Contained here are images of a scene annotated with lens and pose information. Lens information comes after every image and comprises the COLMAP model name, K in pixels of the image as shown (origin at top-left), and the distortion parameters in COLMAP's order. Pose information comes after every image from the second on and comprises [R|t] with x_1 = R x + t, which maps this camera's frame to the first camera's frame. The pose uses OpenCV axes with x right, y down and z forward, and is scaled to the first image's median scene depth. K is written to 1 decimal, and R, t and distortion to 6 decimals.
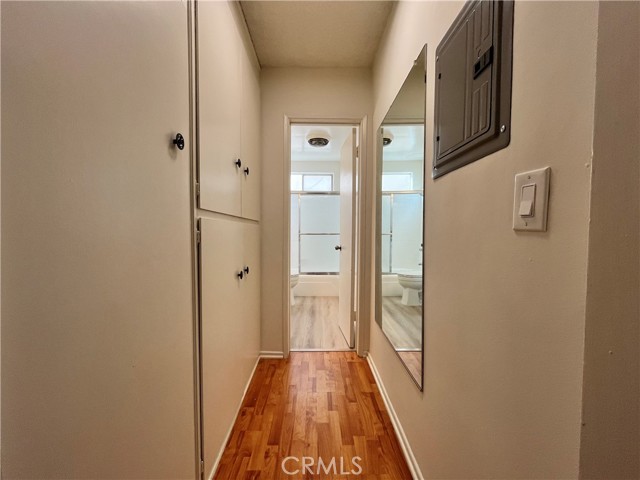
lens RADIAL K [[258.3, 0, 318.5], [0, 258.3, 241.6], [0, 0, 1]] dist [-0.001191, 0.000087]
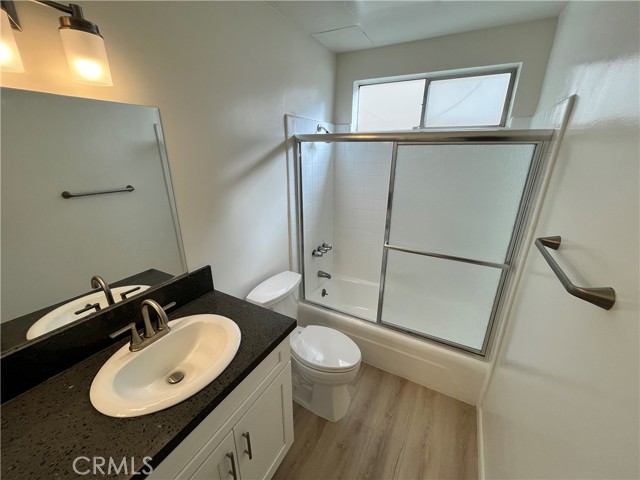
lens RADIAL K [[258.3, 0, 320.8], [0, 258.3, 239.6], [0, 0, 1]] dist [-0.001191, 0.000087]
pose [[0.868043, 0.166248, -0.467828, 0.025861], [-0.022943, 0.954697, 0.296693, -0.135590], [0.495959, -0.246809, 0.832532, 0.519296]]
